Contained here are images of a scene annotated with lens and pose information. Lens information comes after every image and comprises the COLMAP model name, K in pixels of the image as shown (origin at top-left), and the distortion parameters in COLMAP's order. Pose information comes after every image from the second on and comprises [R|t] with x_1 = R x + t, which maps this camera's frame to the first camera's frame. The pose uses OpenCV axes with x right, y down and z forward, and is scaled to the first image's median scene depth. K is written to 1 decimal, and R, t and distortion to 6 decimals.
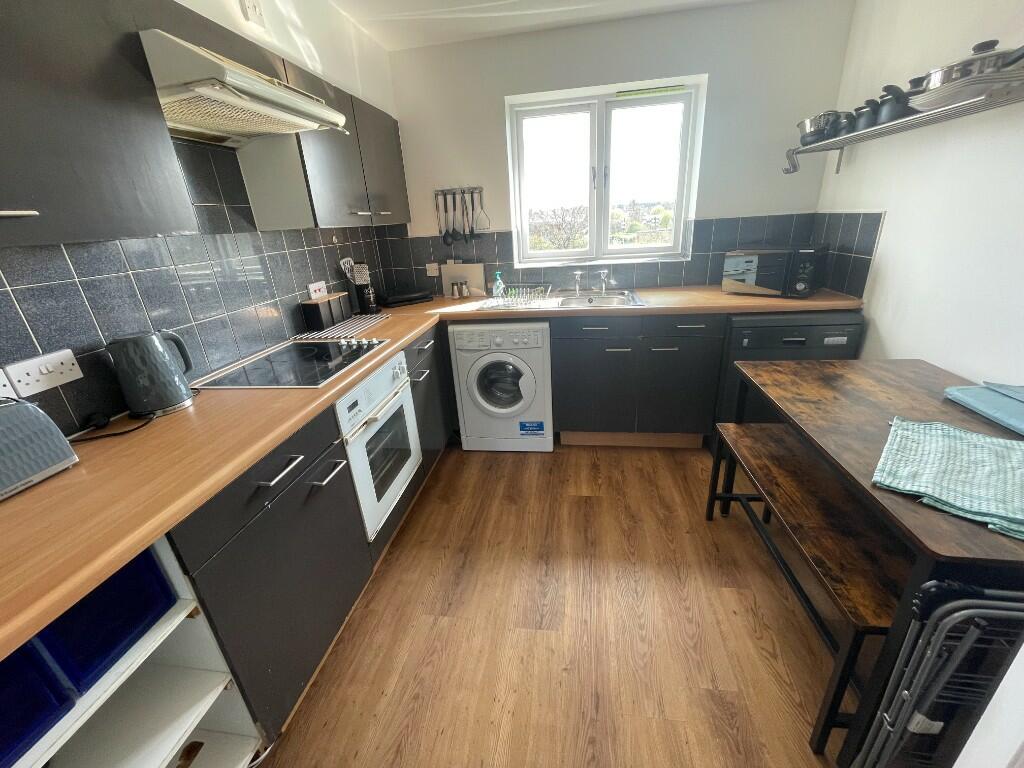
lens RADIAL K [[412.4, 0, 512.0], [0, 412.4, 384.0], [0, 0, 1]] dist [-0.000236, 0.000333]
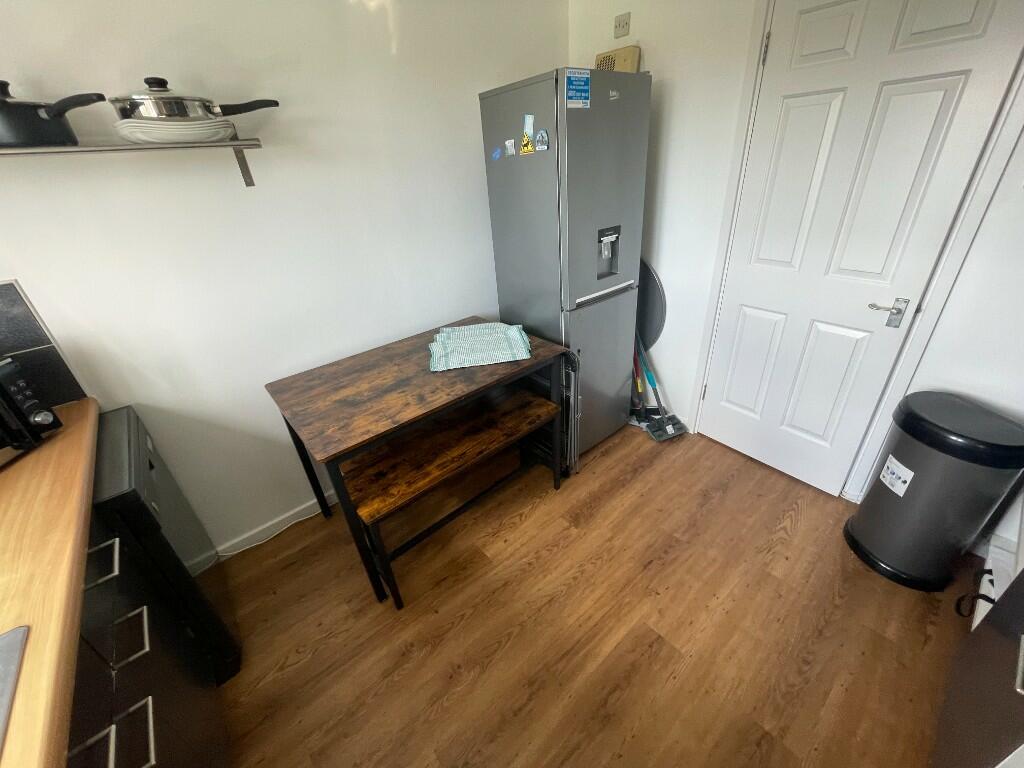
lens RADIAL K [[412.4, 0, 512.0], [0, 412.4, 384.0], [0, 0, 1]] dist [-0.000236, 0.000333]
pose [[-0.752429, -0.213706, 0.623041, -0.143493], [0.347223, 0.675107, 0.650897, -0.547623], [-0.559720, 0.706088, -0.433766, 1.145246]]
